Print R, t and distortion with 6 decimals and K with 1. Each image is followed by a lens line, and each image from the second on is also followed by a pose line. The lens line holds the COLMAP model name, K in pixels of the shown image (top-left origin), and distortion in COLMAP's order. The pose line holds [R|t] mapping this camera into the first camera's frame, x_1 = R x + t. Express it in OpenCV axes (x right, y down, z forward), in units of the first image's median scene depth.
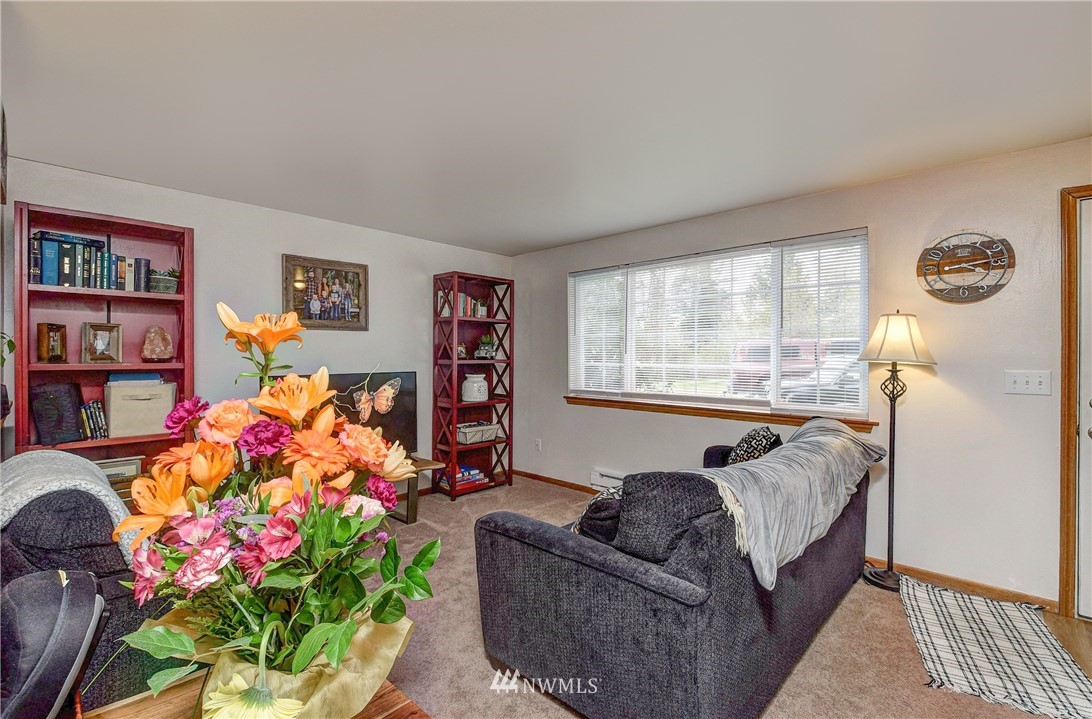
lens RADIAL K [[479.3, 0, 545.2], [0, 479.3, 359.1], [0, 0, 1]] dist [0.000971, -0.003379]
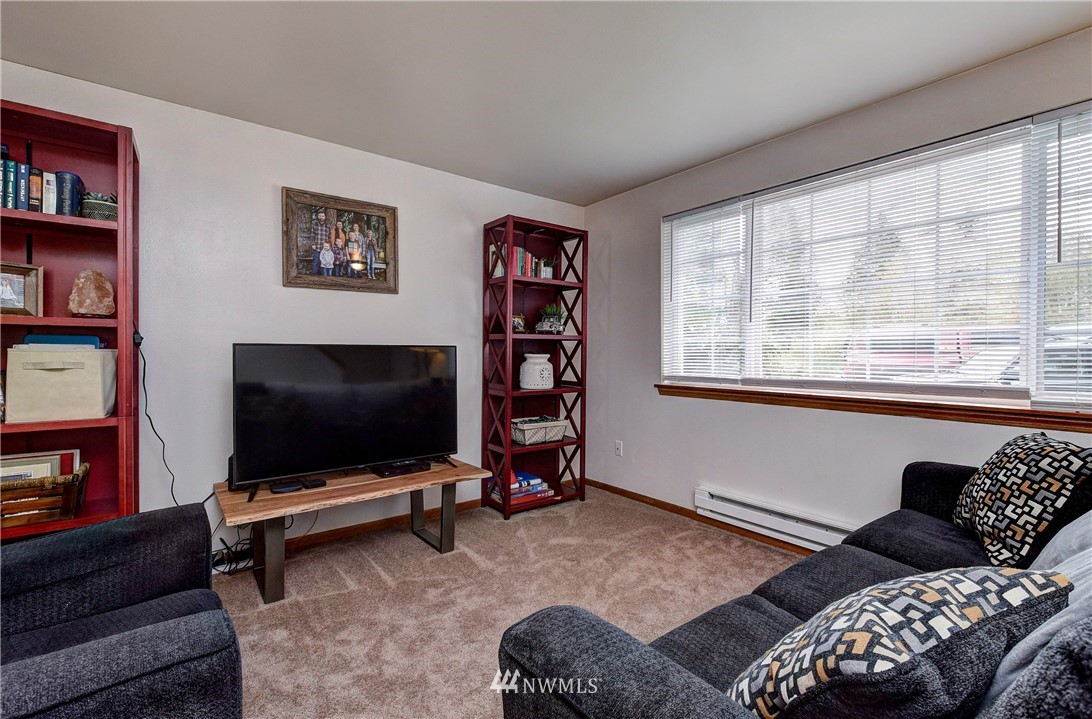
lens RADIAL K [[479.3, 0, 541.2], [0, 479.3, 354.8], [0, 0, 1]] dist [0.000971, -0.003379]
pose [[0.987461, 0.002750, -0.157839, -0.018790], [-0.003542, 0.999983, -0.004738, 0.037695], [0.157823, 0.005237, 0.987454, 0.251461]]
